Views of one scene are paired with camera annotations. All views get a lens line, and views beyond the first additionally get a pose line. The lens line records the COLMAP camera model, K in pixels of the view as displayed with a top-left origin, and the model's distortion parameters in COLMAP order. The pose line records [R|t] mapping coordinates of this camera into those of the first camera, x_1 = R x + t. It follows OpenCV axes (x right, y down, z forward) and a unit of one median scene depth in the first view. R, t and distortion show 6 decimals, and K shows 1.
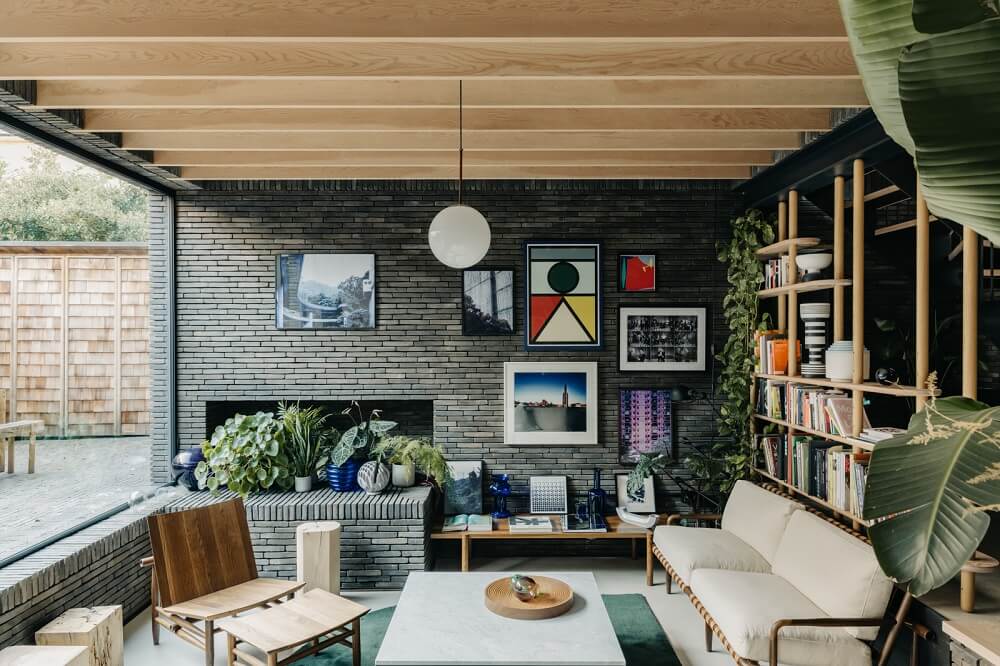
lens RADIAL K [[673.9, 0, 500.0], [0, 673.9, 333.0], [0, 0, 1]] dist [0.001203, -0.006132]
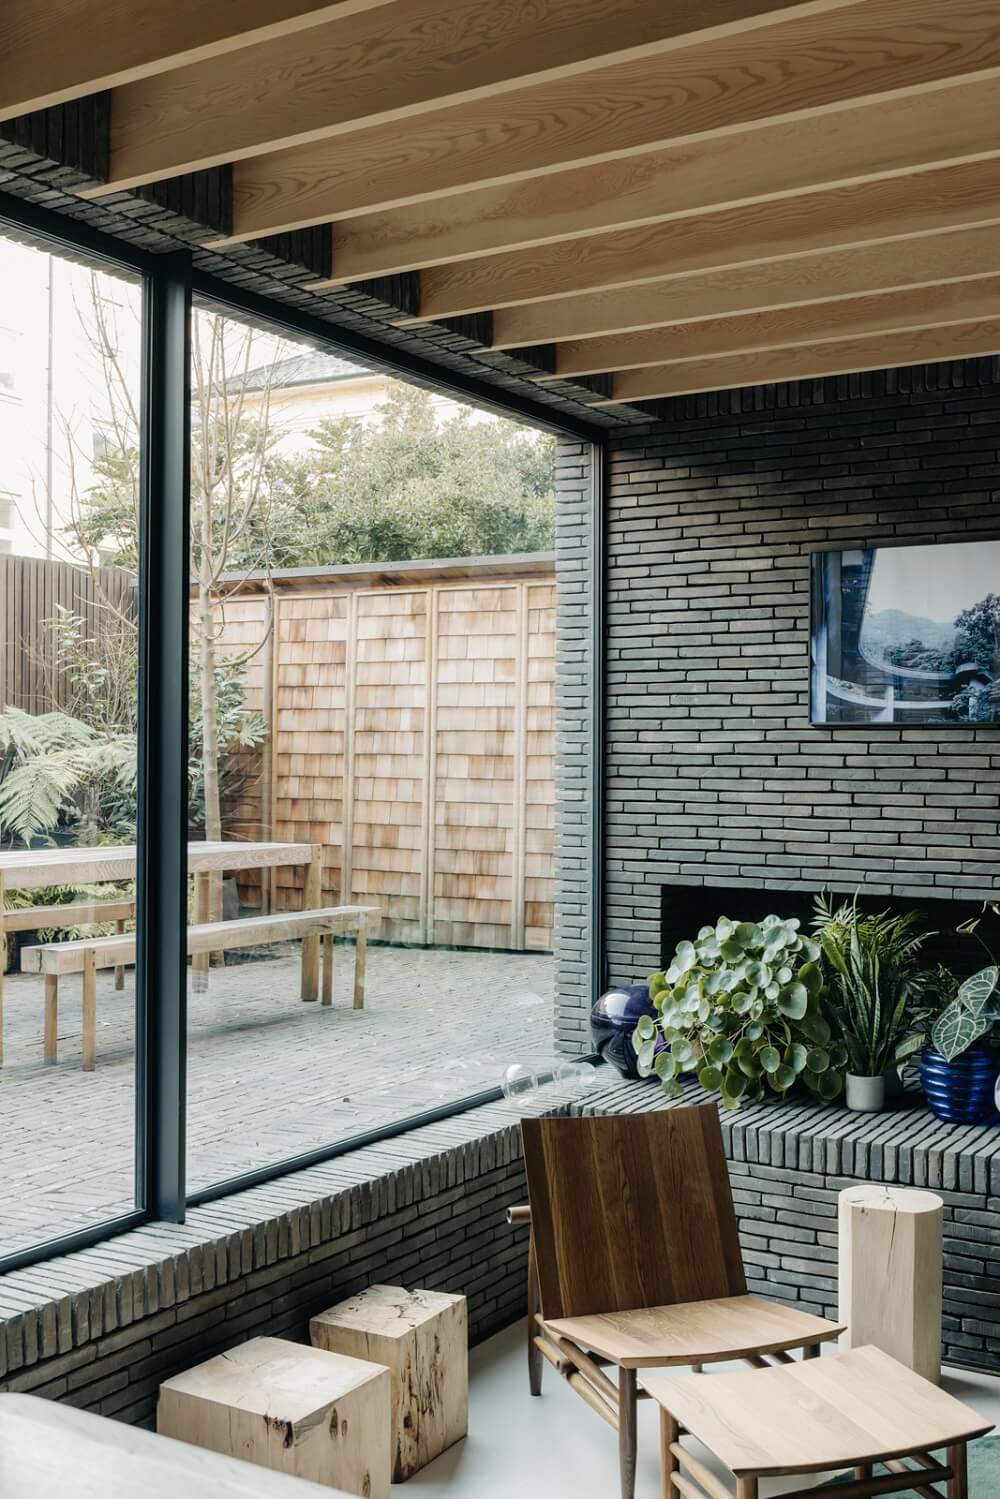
lens RADIAL K [[1555.3, 0, 500.0], [0, 1555.3, 749.5], [0, 0, 1]] dist [-0.017196, -0.014949]
pose [[0.846142, 0.004510, -0.532939, 0.031196], [-0.005886, 0.999982, -0.000883, 0.011892], [0.532925, 0.003884, 0.846153, 0.056715]]
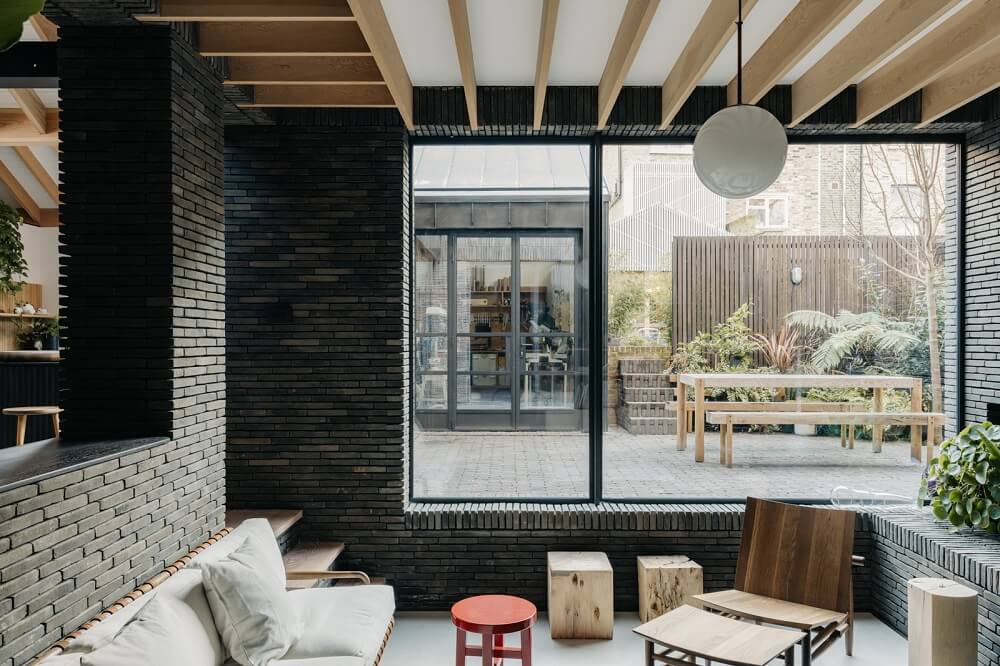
lens RADIAL K [[772.5, 0, 500.9], [0, 772.5, 338.8], [0, 0, 1]] dist [0.011276, 0.003922]
pose [[-0.026785, 0.002676, -0.999638, 0.476276], [0.001102, 0.999996, 0.002647, 0.028065], [0.999641, -0.001031, -0.026788, 0.511425]]
